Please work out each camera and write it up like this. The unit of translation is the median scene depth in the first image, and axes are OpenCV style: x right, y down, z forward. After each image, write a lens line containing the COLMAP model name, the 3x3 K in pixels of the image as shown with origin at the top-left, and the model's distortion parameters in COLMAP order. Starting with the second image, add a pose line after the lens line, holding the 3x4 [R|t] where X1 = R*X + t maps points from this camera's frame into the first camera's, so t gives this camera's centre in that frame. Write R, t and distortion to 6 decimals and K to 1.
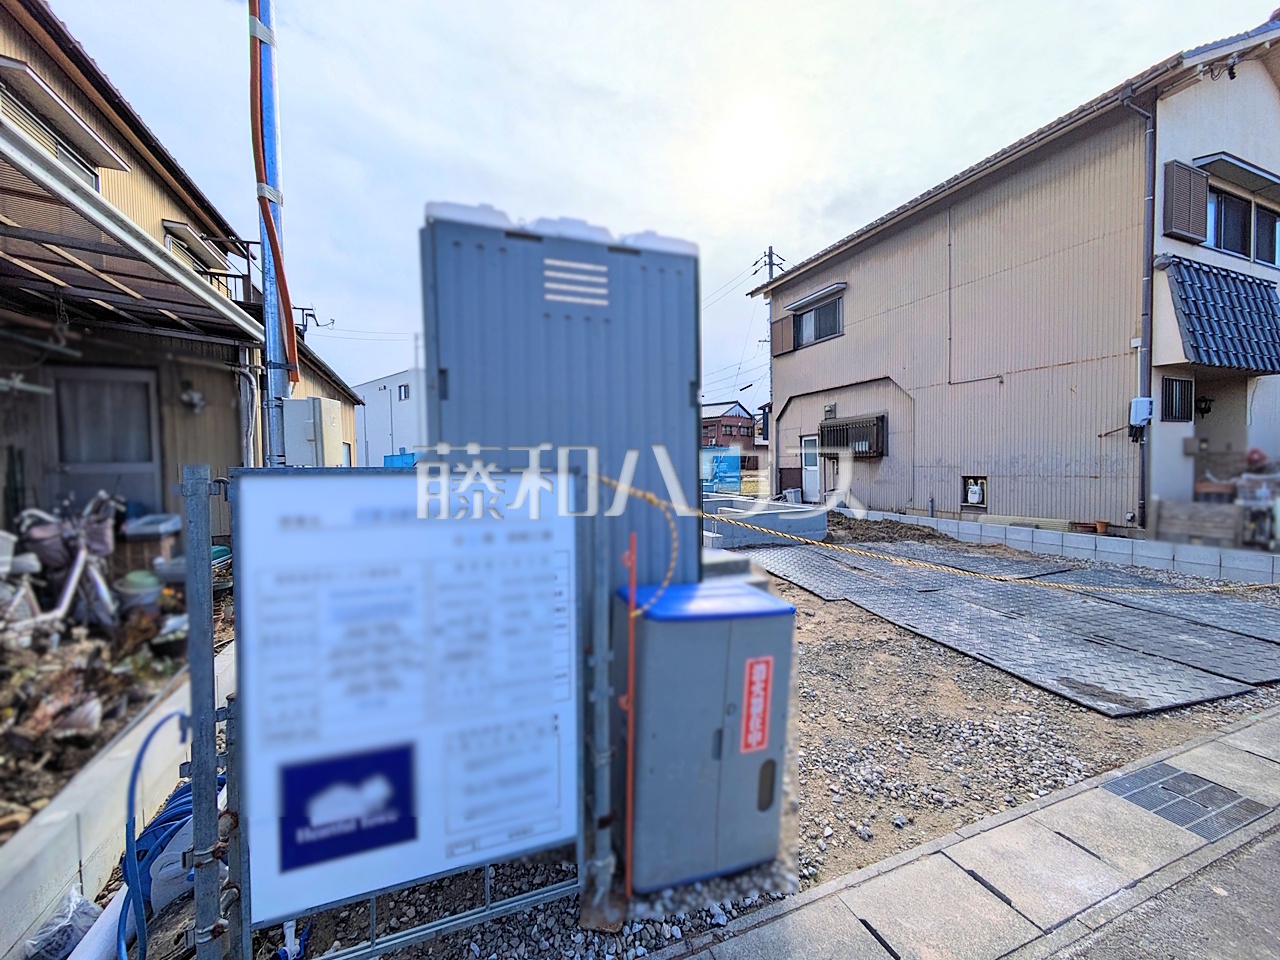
lens RADIAL K [[505.1, 0, 640.4], [0, 505.1, 480.4], [0, 0, 1]] dist [-0.002185, 0.001383]
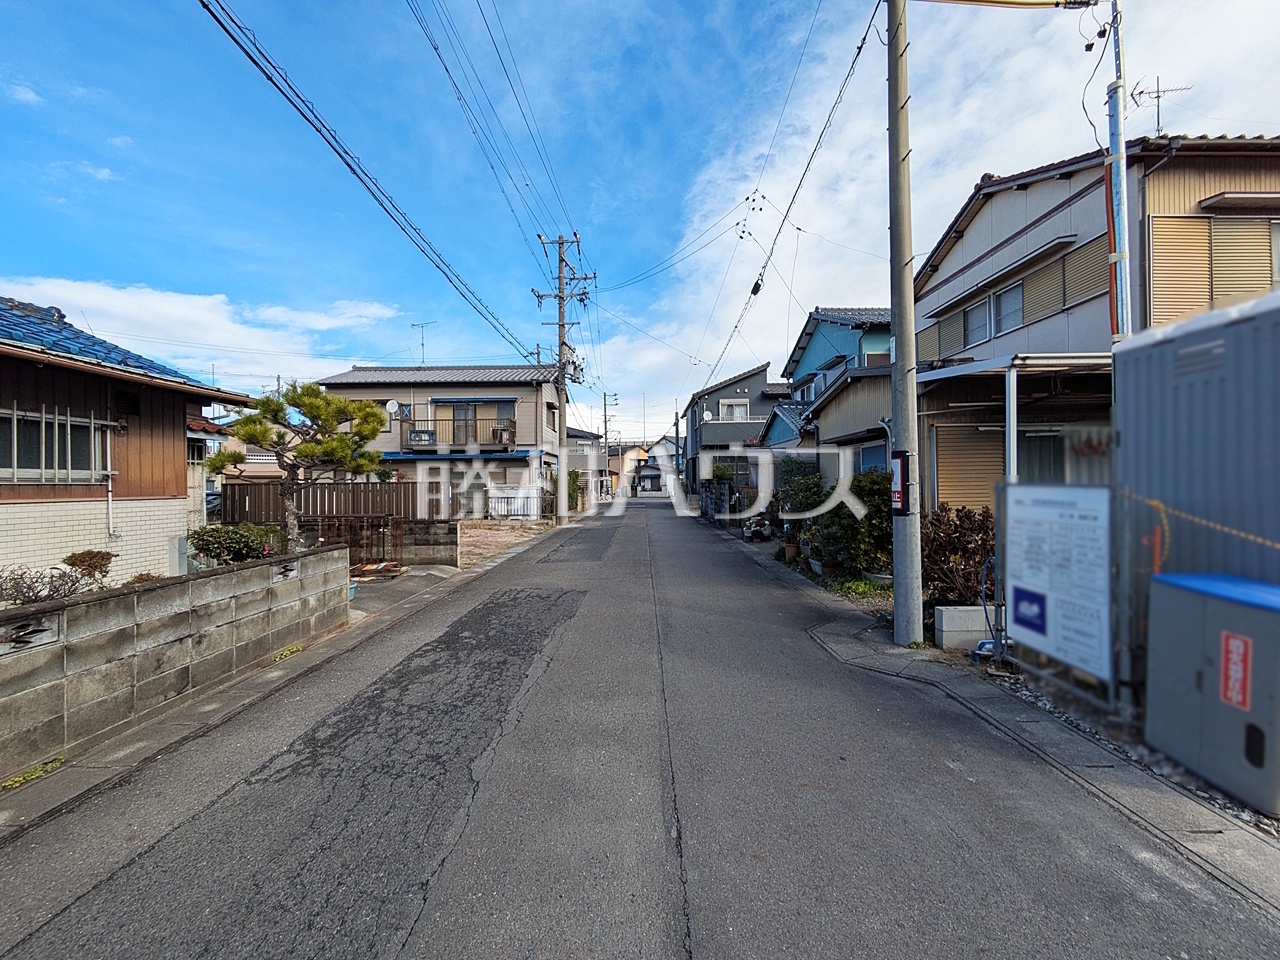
lens RADIAL K [[505.1, 0, 638.5], [0, 505.1, 480.8], [0, 0, 1]] dist [-0.002185, 0.001383]
pose [[-0.372824, 0.013505, -0.927804, 0.565464], [-0.017144, 0.999623, 0.021440, -0.012889], [0.927744, 0.023899, -0.372452, 0.013585]]
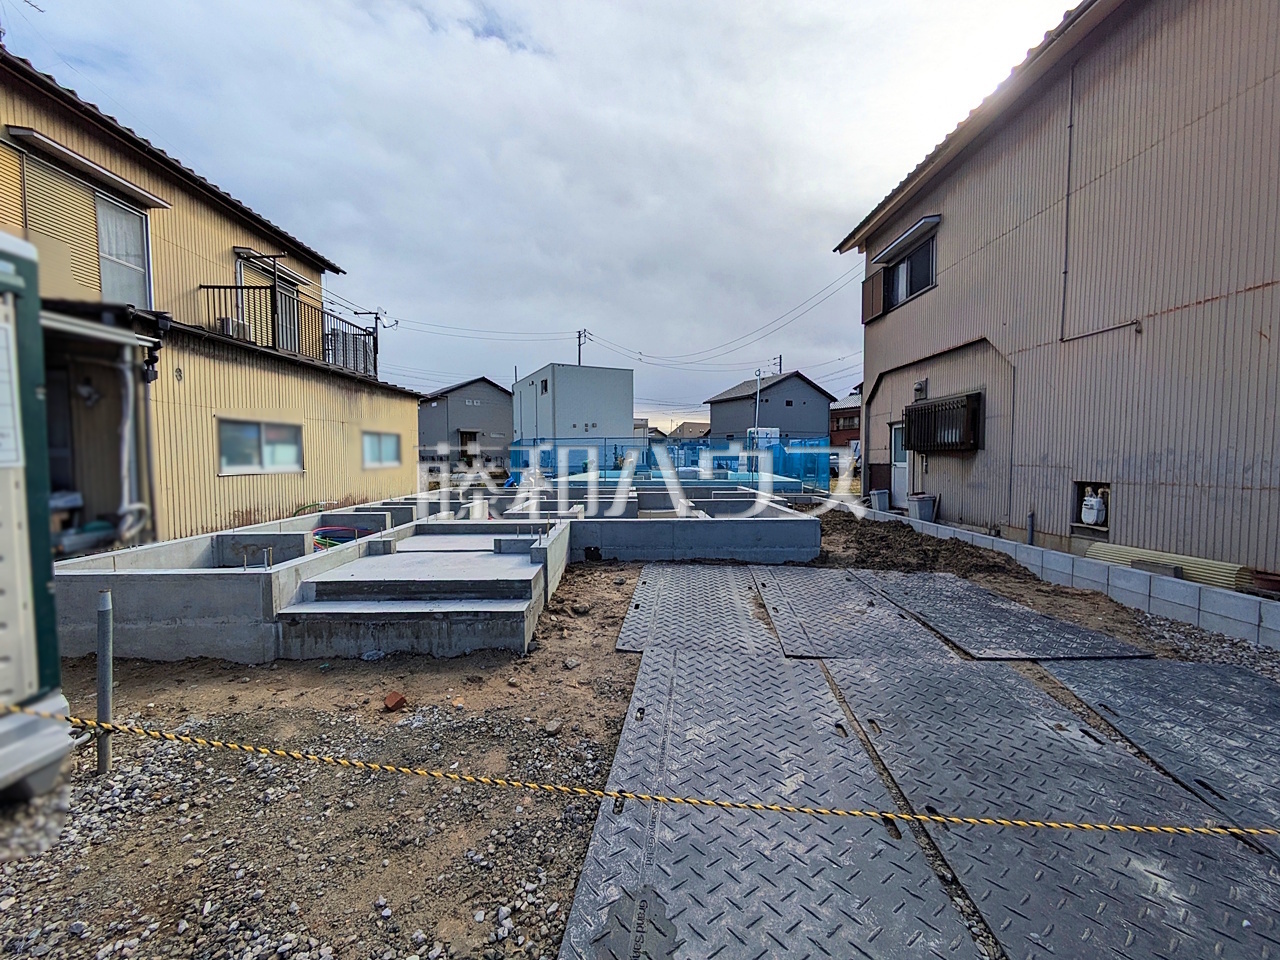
lens RADIAL K [[505.1, 0, 639.1], [0, 505.1, 482.0], [0, 0, 1]] dist [-0.002185, 0.001383]
pose [[0.932637, 0.032516, -0.359349, 0.518022], [-0.025174, 0.999368, 0.025092, -0.014889], [0.359938, -0.014355, 0.932866, 0.278945]]
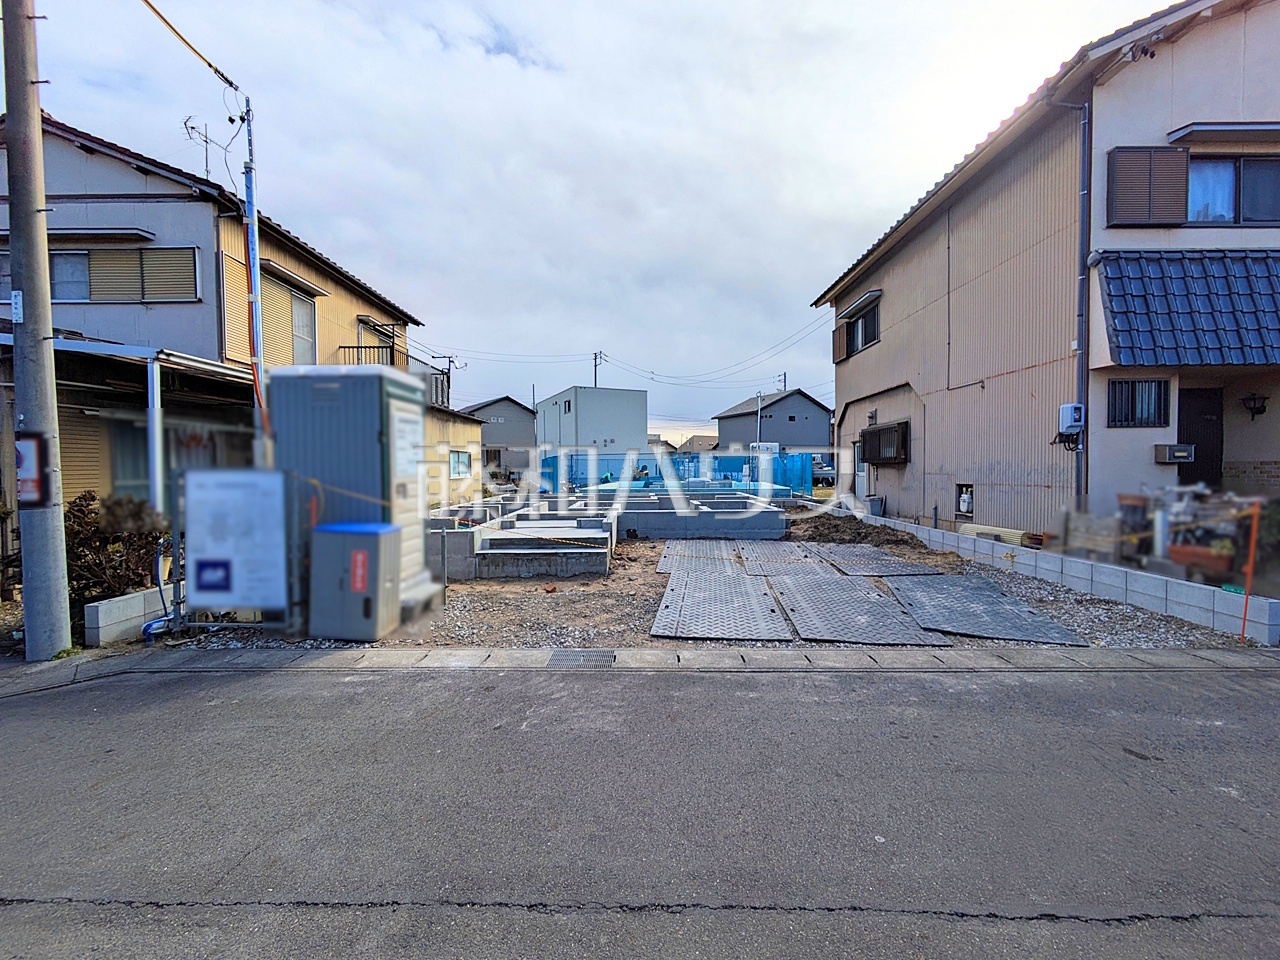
lens RADIAL K [[505.1, 0, 640.1], [0, 505.1, 481.6], [0, 0, 1]] dist [-0.002185, 0.001383]
pose [[0.926016, 0.018950, -0.377009, 0.659886], [-0.020429, 0.999791, 0.000075, -0.001000], [0.376932, 0.007633, 0.926209, -0.198317]]
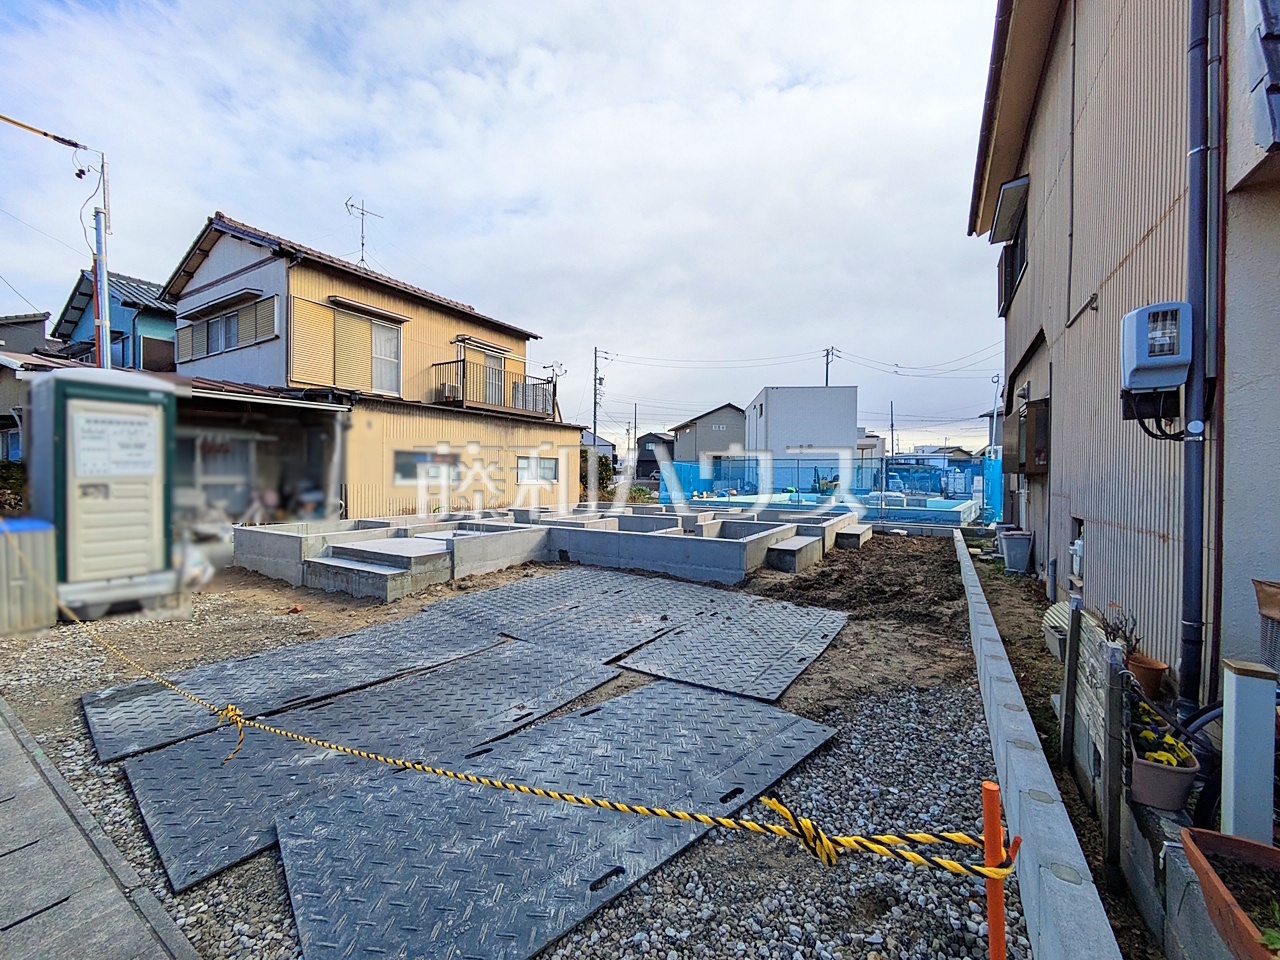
lens RADIAL K [[505.1, 0, 637.6], [0, 505.1, 481.4], [0, 0, 1]] dist [-0.002185, 0.001383]
pose [[0.598186, 0.029617, -0.800810, 1.155807], [-0.047546, 0.998868, 0.001426, -0.035087], [0.799946, 0.037222, 0.598917, 0.581094]]
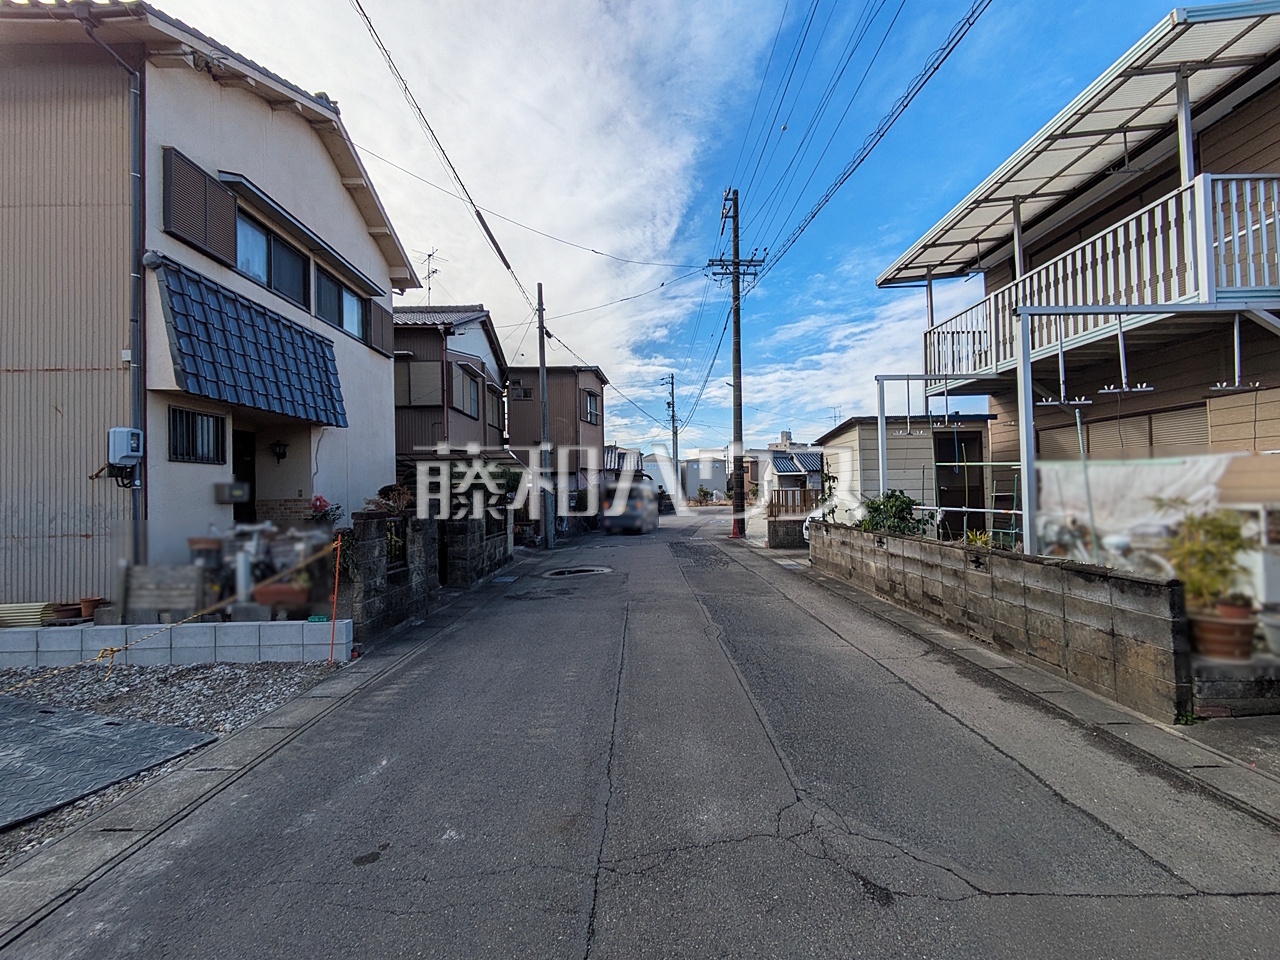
lens RADIAL K [[505.1, 0, 640.5], [0, 505.1, 480.6], [0, 0, 1]] dist [-0.002185, 0.001383]
pose [[0.361846, 0.029219, 0.931780, 0.629242], [0.049265, 0.997513, -0.050412, -0.011820], [-0.930935, 0.064145, 0.359506, 0.029228]]
